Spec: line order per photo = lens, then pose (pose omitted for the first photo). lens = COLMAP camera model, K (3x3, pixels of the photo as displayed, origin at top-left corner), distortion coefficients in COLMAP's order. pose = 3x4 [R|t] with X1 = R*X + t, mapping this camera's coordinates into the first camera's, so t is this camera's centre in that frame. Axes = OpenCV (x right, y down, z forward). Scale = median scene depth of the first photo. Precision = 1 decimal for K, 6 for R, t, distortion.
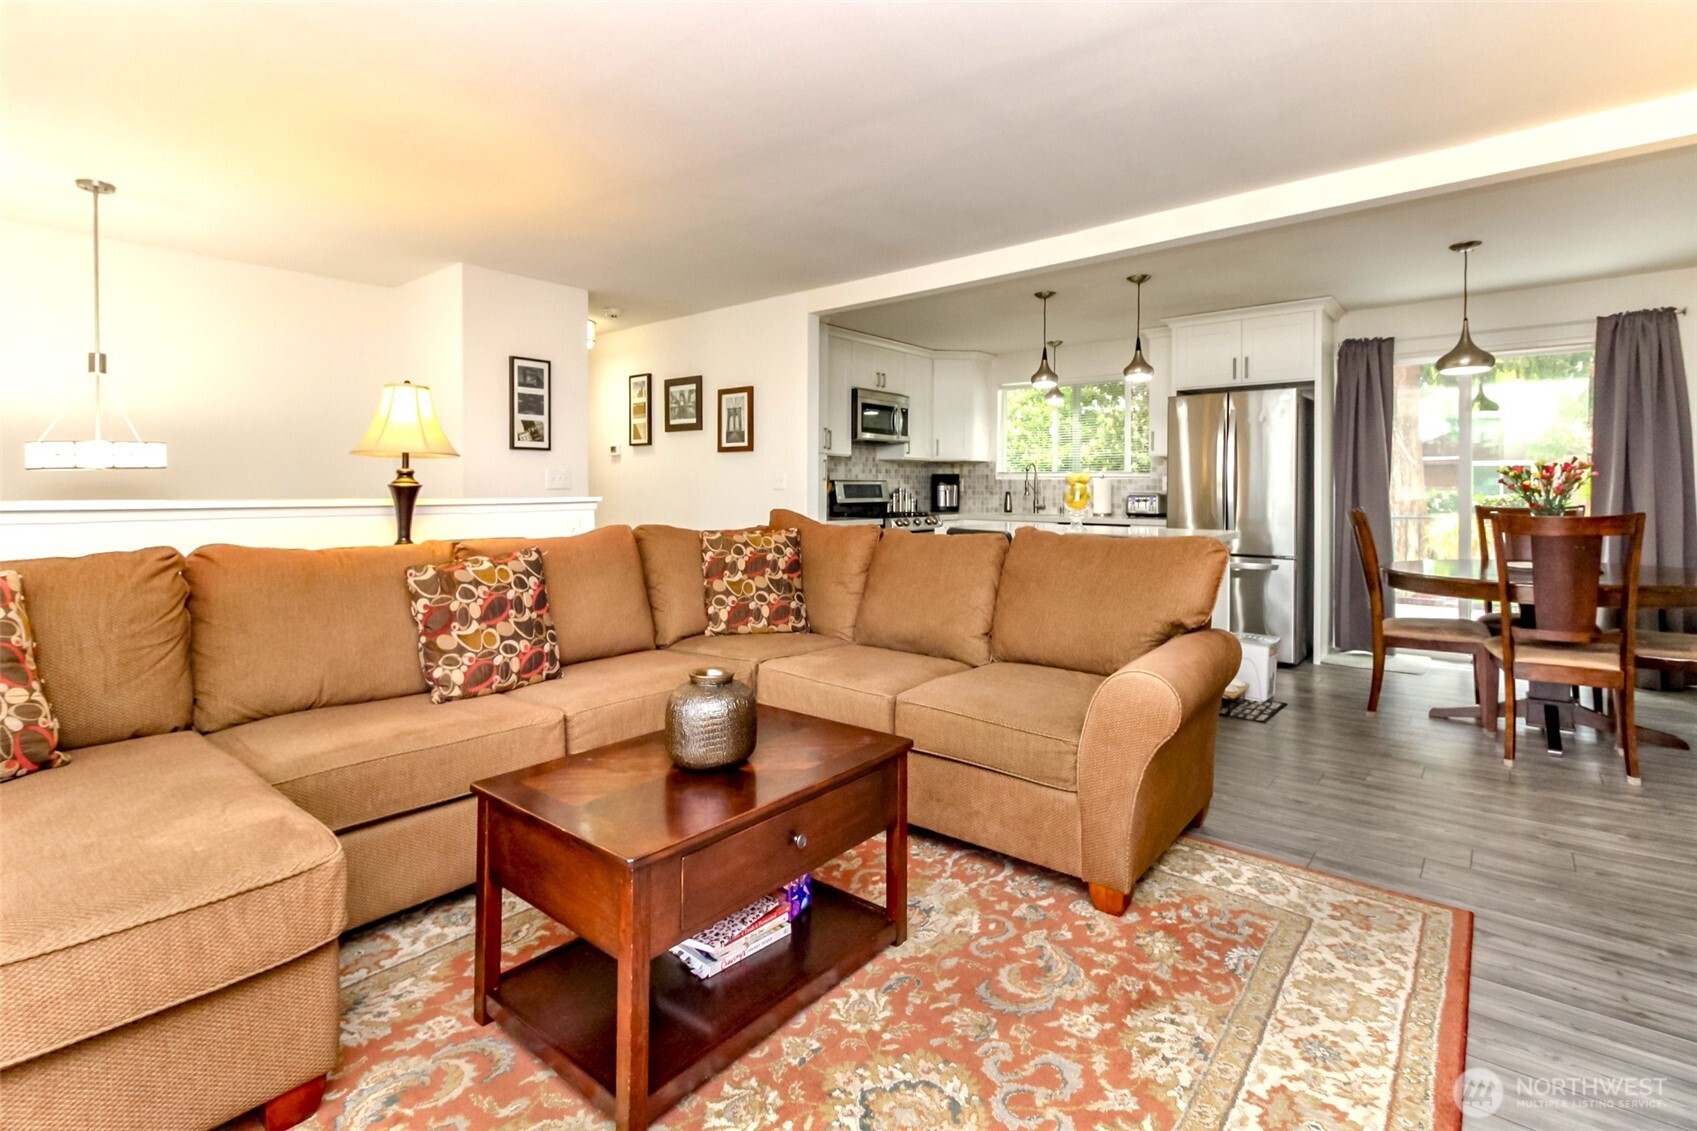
lens RADIAL K [[799.3, 0, 790.1], [0, 799.3, 510.5], [0, 0, 1]] dist [0.023949, -0.008352]
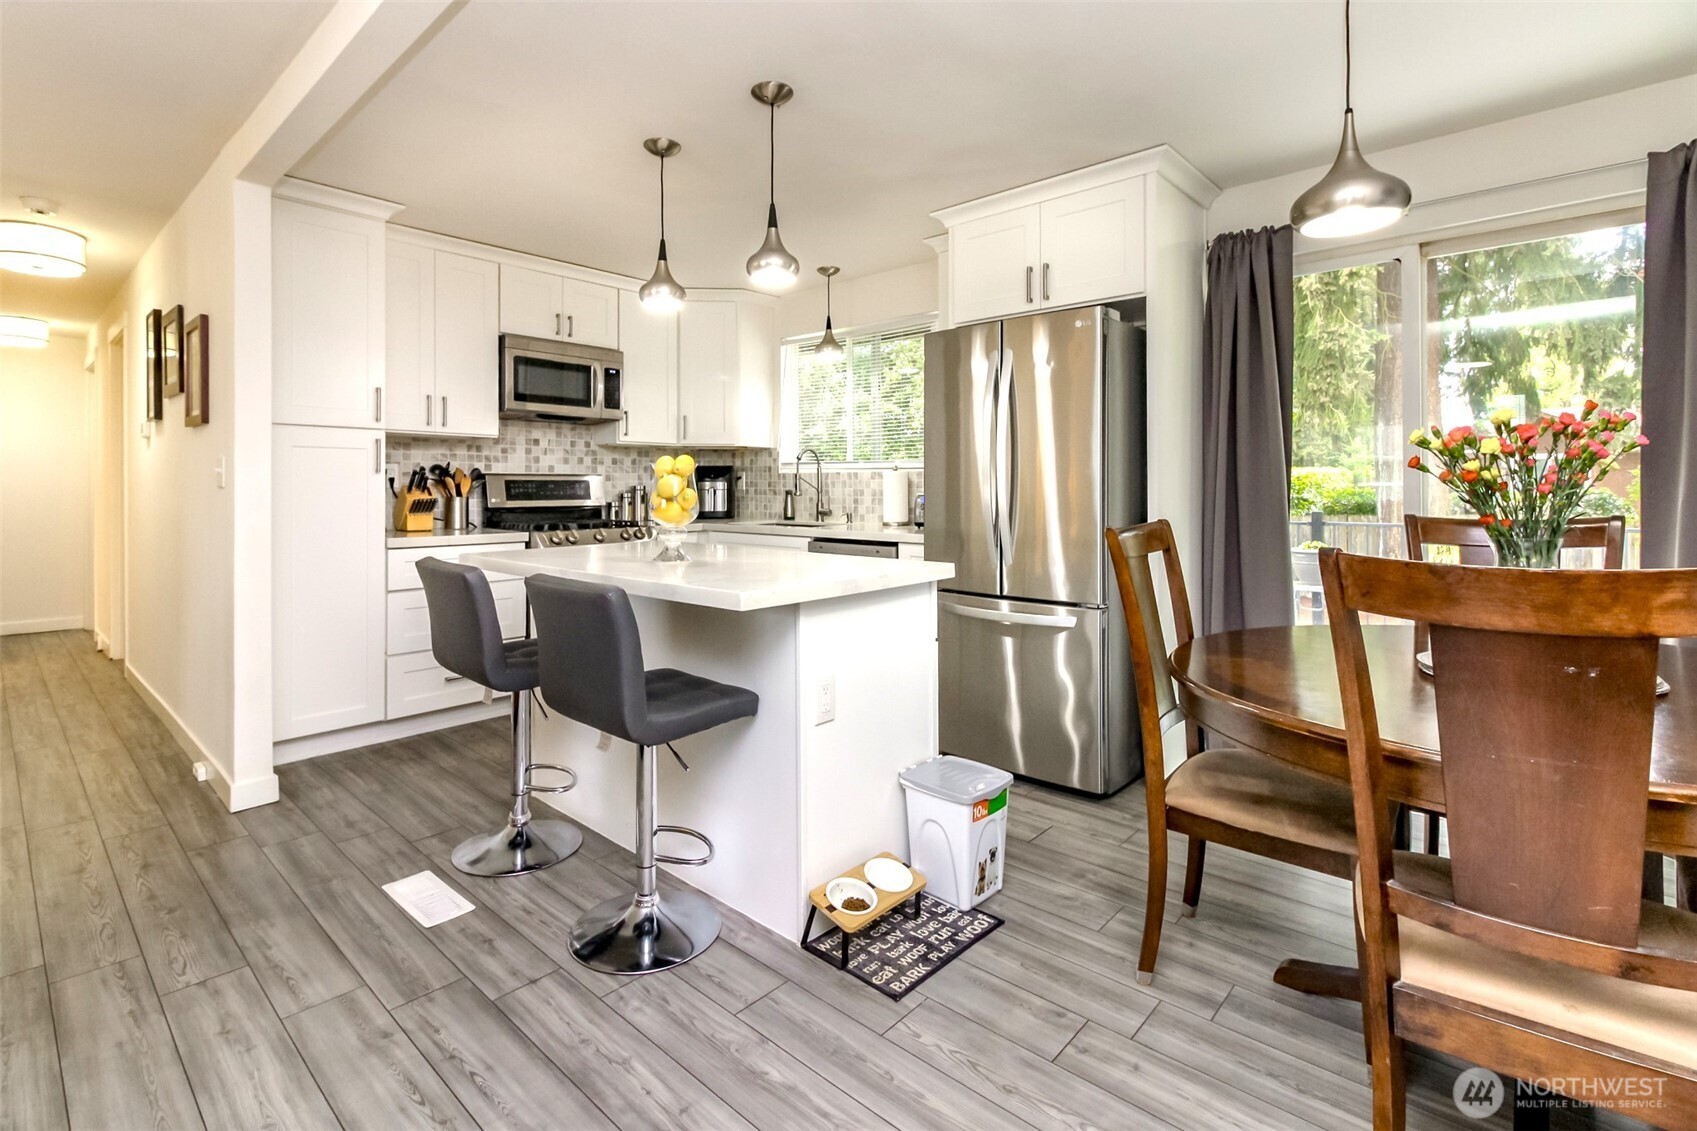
lens RADIAL K [[799.3, 0, 792.6], [0, 799.3, 505.5], [0, 0, 1]] dist [0.023949, -0.008352]
pose [[0.999410, -0.001521, -0.034299, 0.325457], [0.001369, 0.999989, -0.004457, -0.007488], [0.034305, 0.004408, 0.999402, 0.324551]]
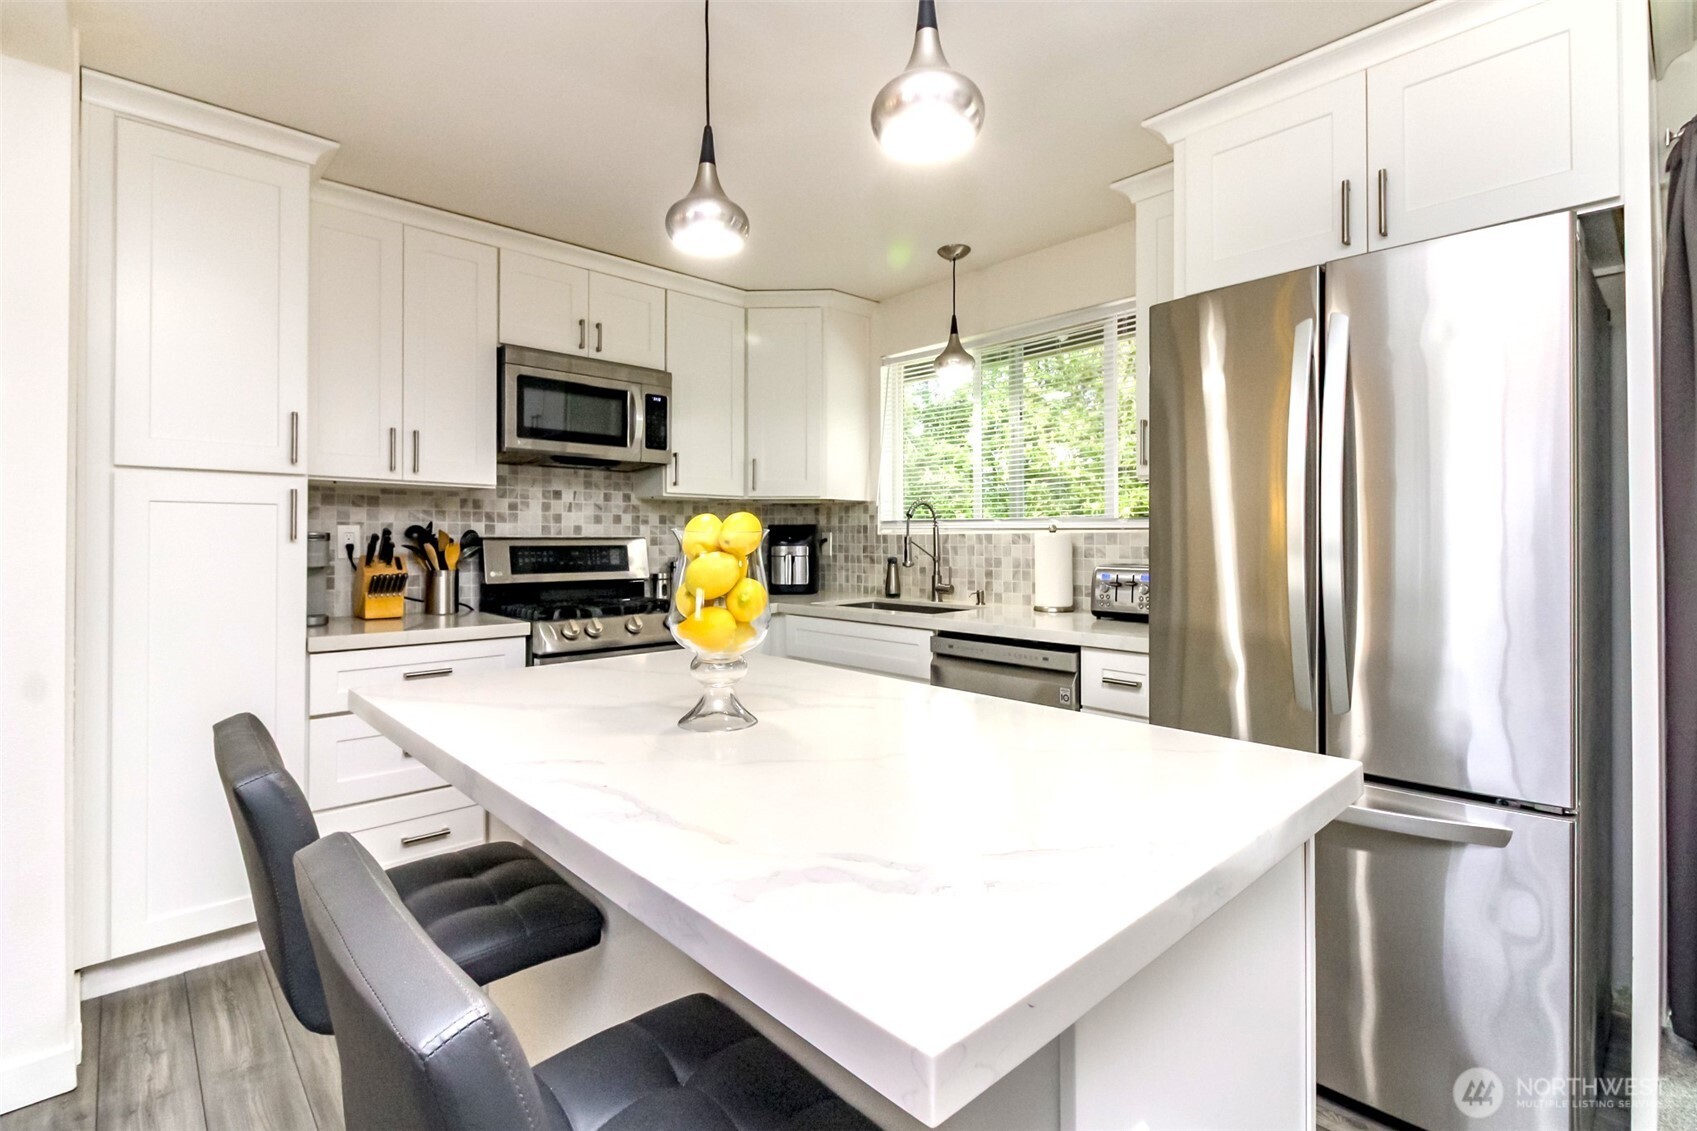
lens RADIAL K [[799.3, 0, 798.0], [0, 799.3, 547.4], [0, 0, 1]] dist [0.023949, -0.008352]
pose [[0.992838, -0.001930, -0.119452, 0.296942], [-0.000559, 0.999784, -0.020800, -0.021107], [0.119467, 0.020718, 0.992622, 0.515883]]
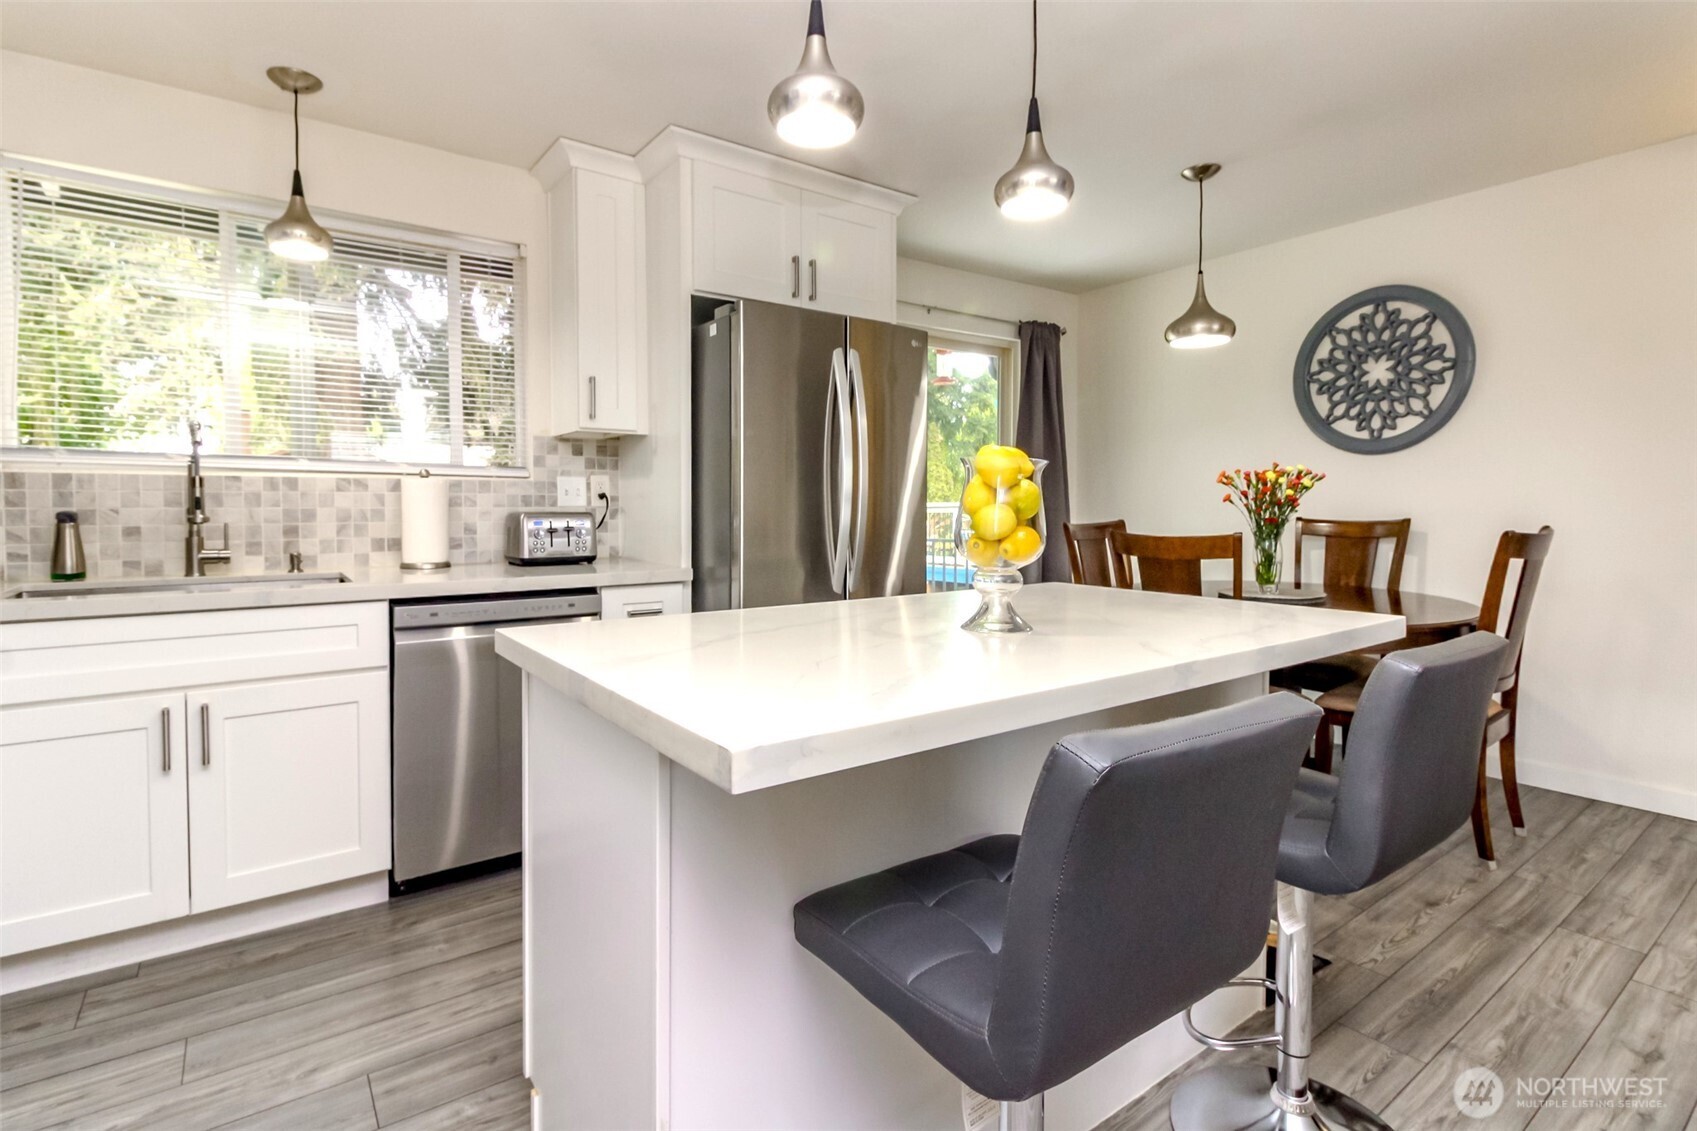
lens RADIAL K [[799.3, 0, 869.9], [0, 799.3, 530.5], [0, 0, 1]] dist [0.023949, -0.008352]
pose [[0.193070, -0.028043, 0.980784, 0.030708], [0.030395, 0.999283, 0.022589, -0.015379], [-0.980714, 0.025449, 0.193784, 0.696491]]
